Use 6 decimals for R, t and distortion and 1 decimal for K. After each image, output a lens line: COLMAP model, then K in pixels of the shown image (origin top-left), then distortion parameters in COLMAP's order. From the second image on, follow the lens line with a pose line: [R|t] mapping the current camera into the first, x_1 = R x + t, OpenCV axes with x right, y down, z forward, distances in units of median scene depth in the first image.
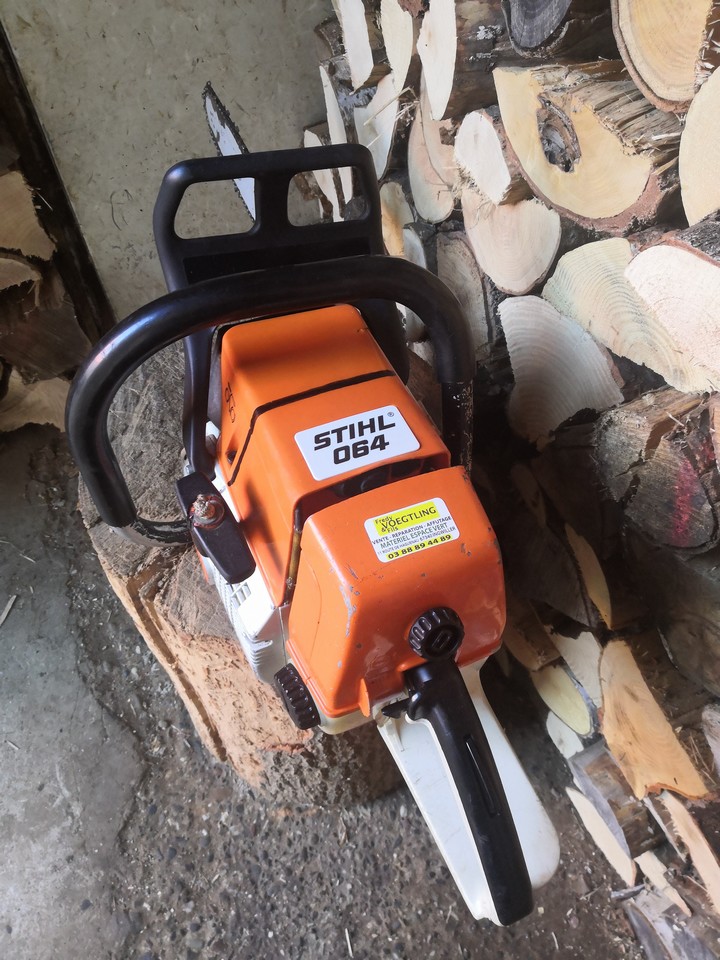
lens RADIAL K [[707.9, 0, 360.0], [0, 707.9, 480.0], [0, 0, 1]] dist [0.051417, -0.079746]
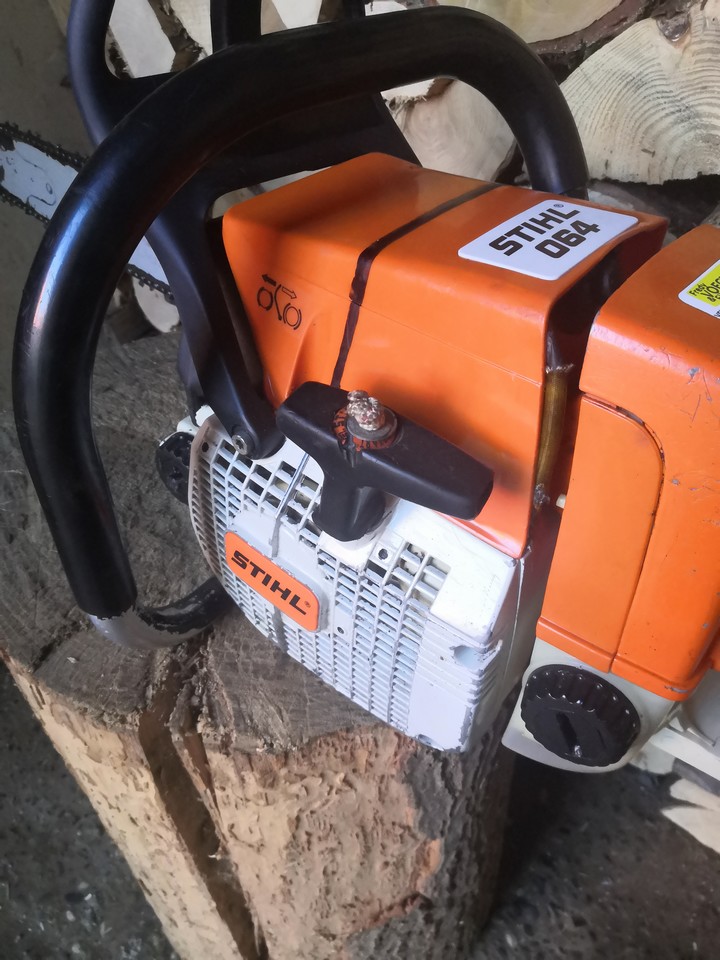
lens RADIAL K [[721.3, 0, 362.0], [0, 721.3, 484.5], [0, 0, 1]] dist [0.025251, -0.044839]
pose [[0.892119, -0.321675, 0.317251, -0.202281], [0.378354, 0.915693, -0.135482, 0.079938], [-0.246924, 0.240899, 0.938614, 0.244283]]
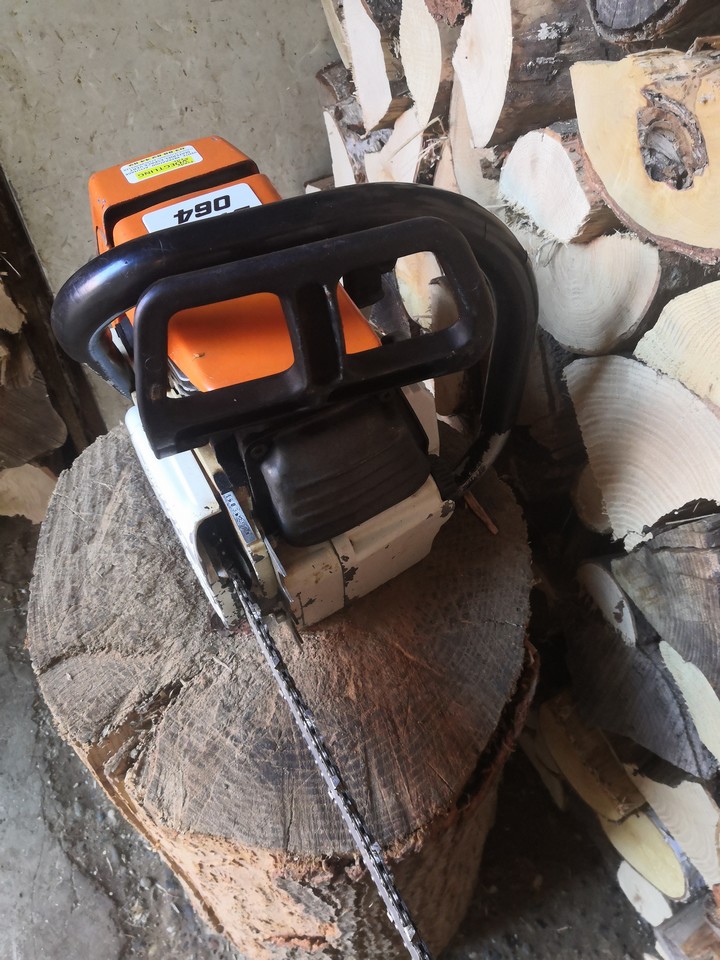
lens RADIAL K [[721.3, 0, 362.0], [0, 721.3, 484.5], [0, 0, 1]] dist [0.025251, -0.044839]
pose [[0.999639, -0.024030, 0.012014, -0.035097], [0.025057, 0.995235, -0.094234, -0.036326], [-0.009693, 0.094501, 0.995478, 0.164897]]
